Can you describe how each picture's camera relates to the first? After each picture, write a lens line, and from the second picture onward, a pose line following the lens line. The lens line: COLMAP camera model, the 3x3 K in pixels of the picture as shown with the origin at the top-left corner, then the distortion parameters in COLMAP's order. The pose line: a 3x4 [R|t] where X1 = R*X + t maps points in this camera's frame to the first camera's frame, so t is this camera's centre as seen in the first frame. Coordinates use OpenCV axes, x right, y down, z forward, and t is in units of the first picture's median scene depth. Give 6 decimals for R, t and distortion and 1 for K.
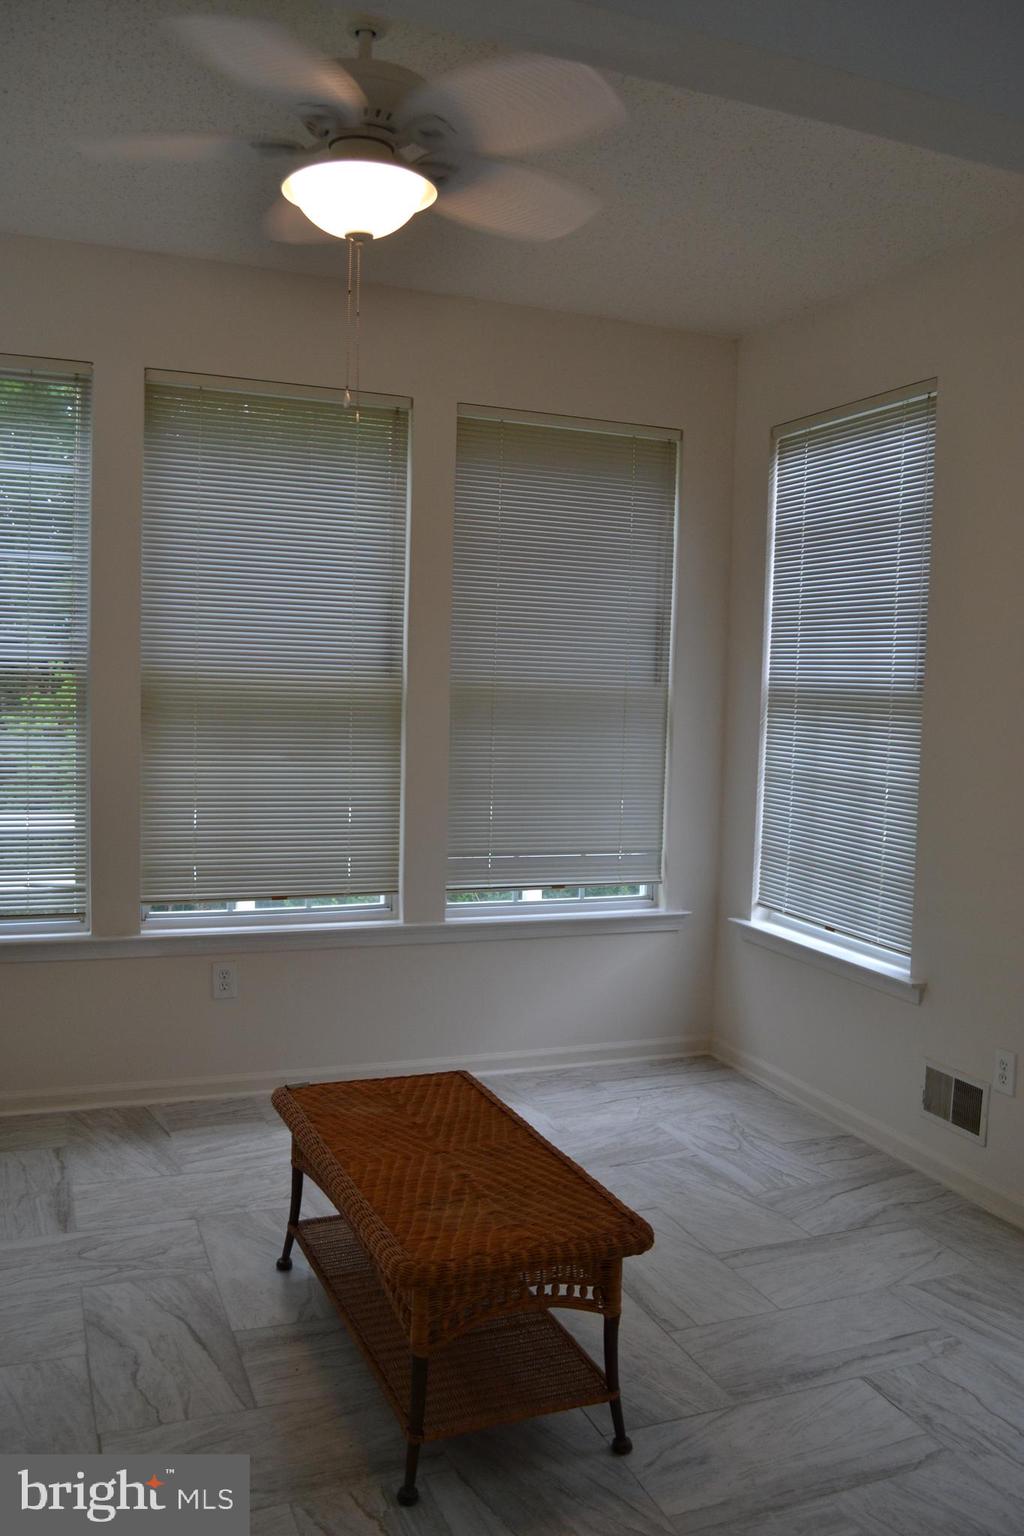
lens RADIAL K [[1229.0, 0, 512.0], [0, 1229.0, 768.0], [0, 0, 1]] dist [-0.082939, 0.009571]
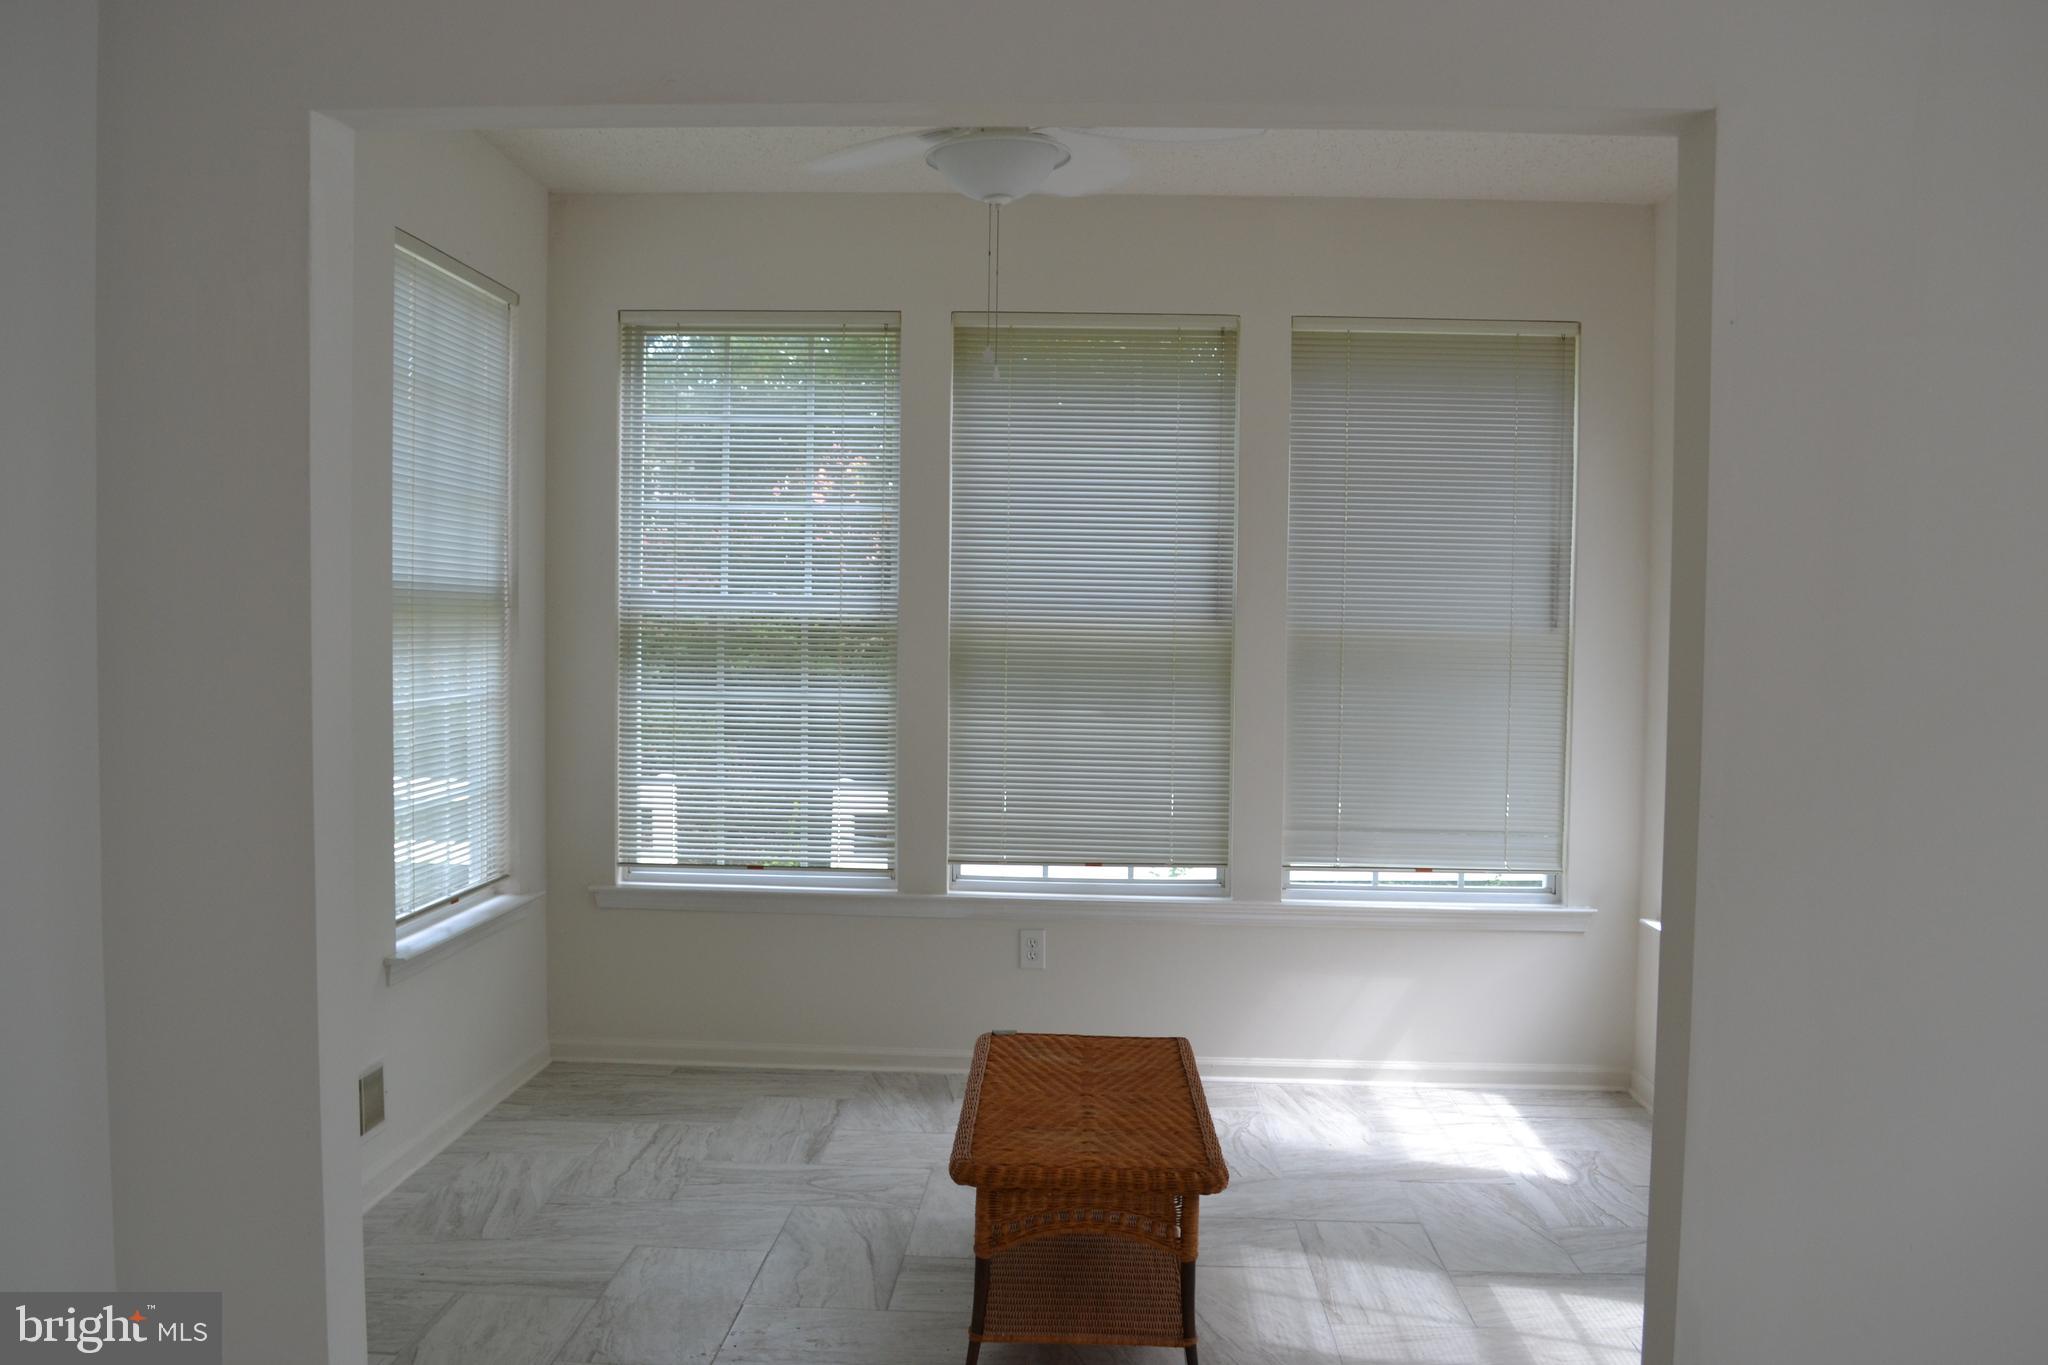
lens RADIAL K [[1638.7, 0, 1028.3], [0, 1638.7, 695.1], [0, 0, 1]] dist [-0.082939, 0.009571]
pose [[0.912399, 0.002293, -0.409296, 0.299963], [-0.017349, 0.999302, -0.033076, 0.021670], [0.408935, 0.037279, 0.911802, -0.170731]]
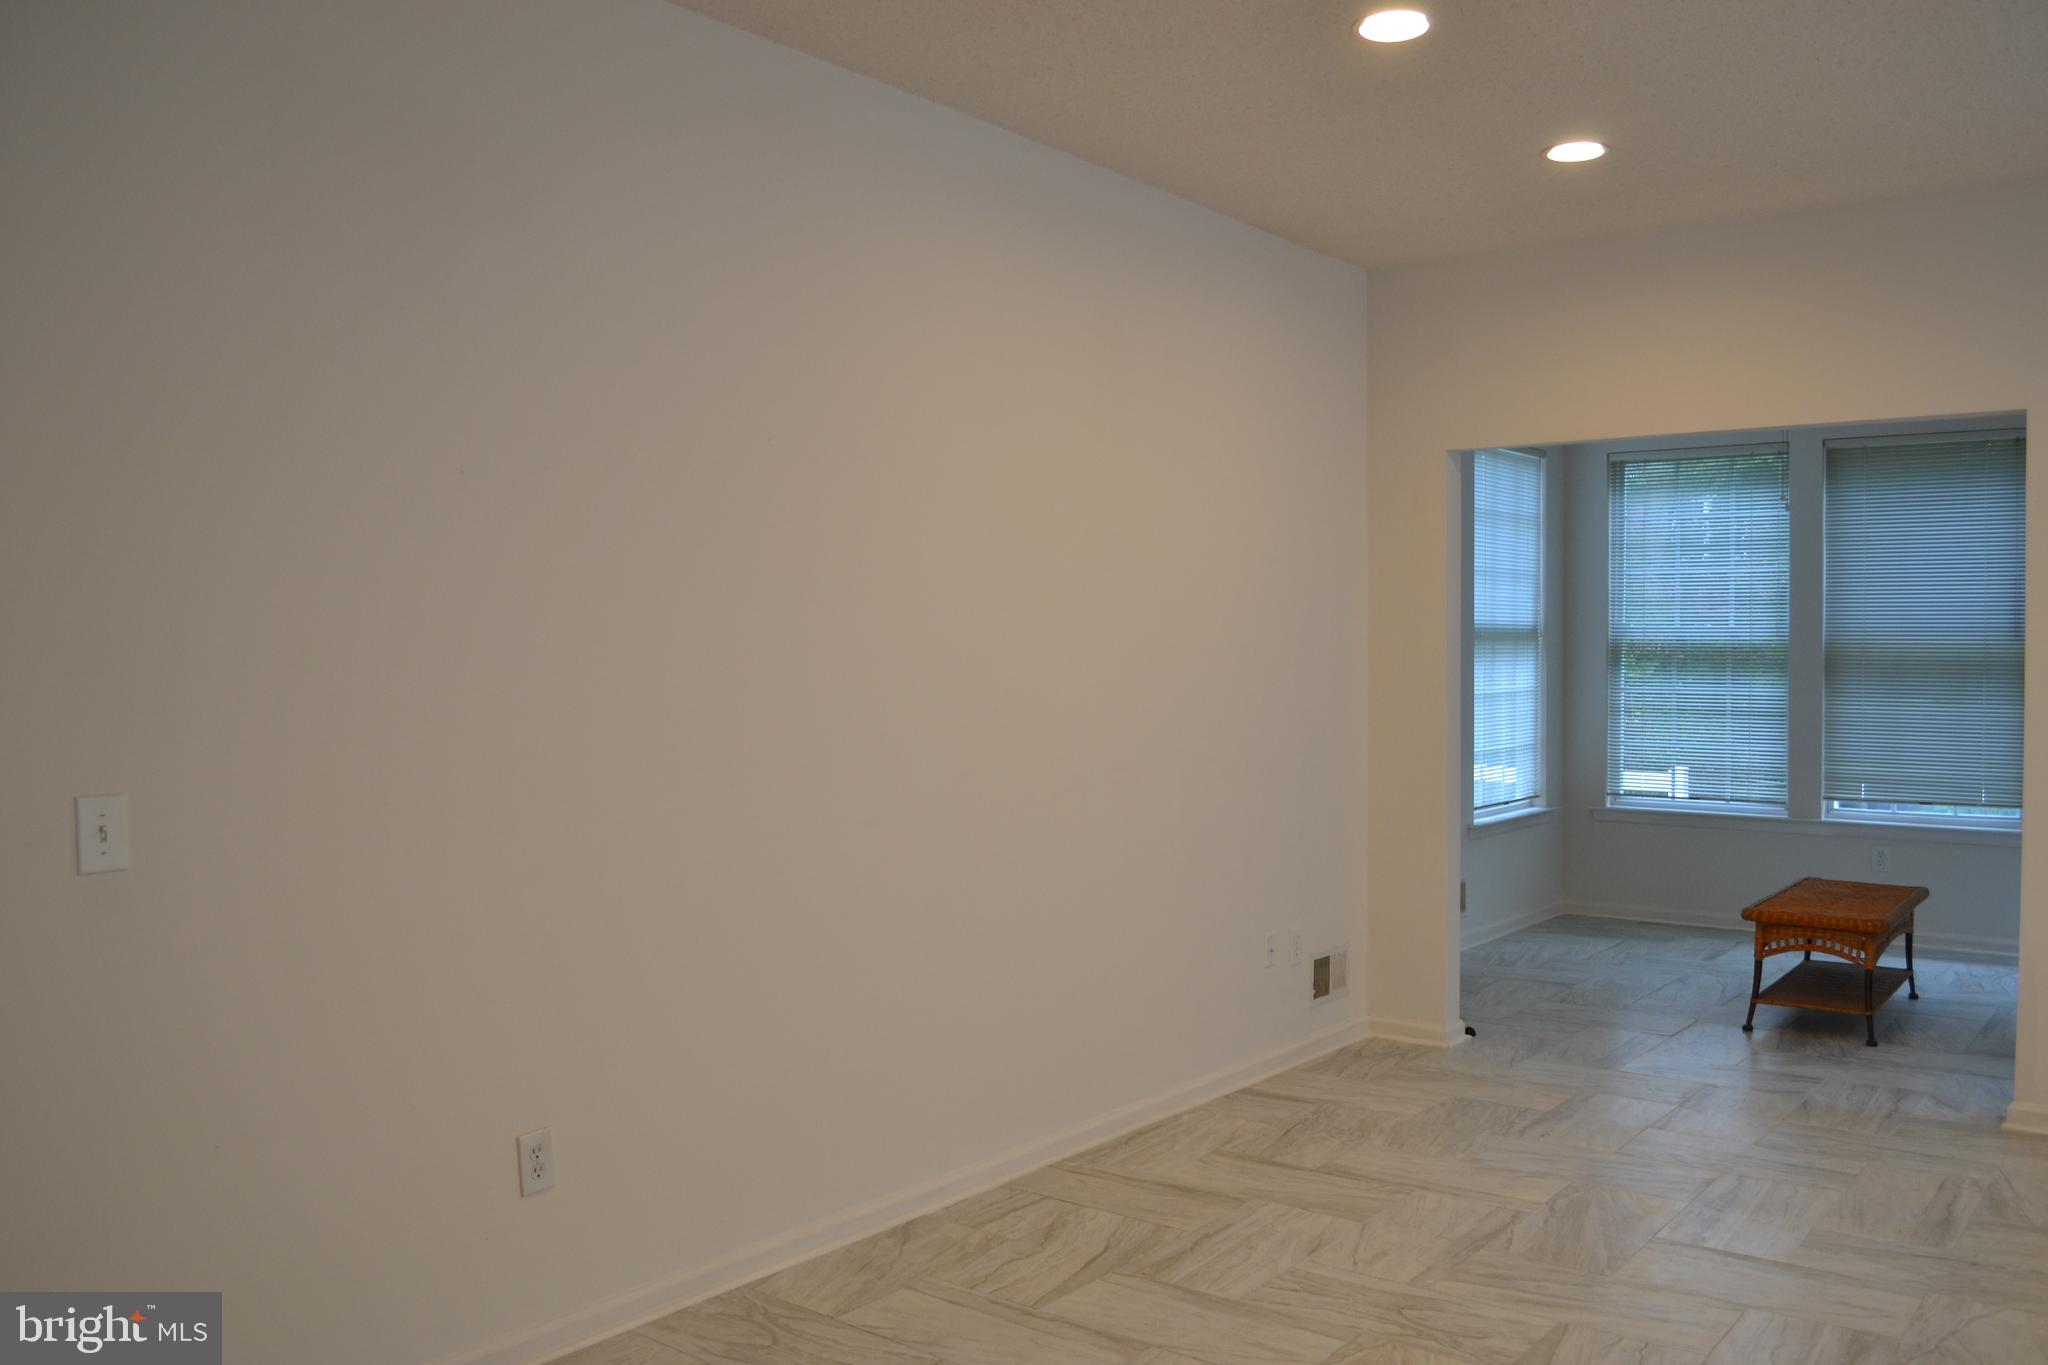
lens RADIAL K [[1638.7, 0, 1028.3], [0, 1638.7, 695.1], [0, 0, 1]] dist [-0.082939, 0.009571]
pose [[0.488036, -0.002880, -0.872819, 0.974901], [-0.044755, 0.998597, -0.028320, 0.088708], [0.871675, 0.052884, 0.487222, -0.835910]]
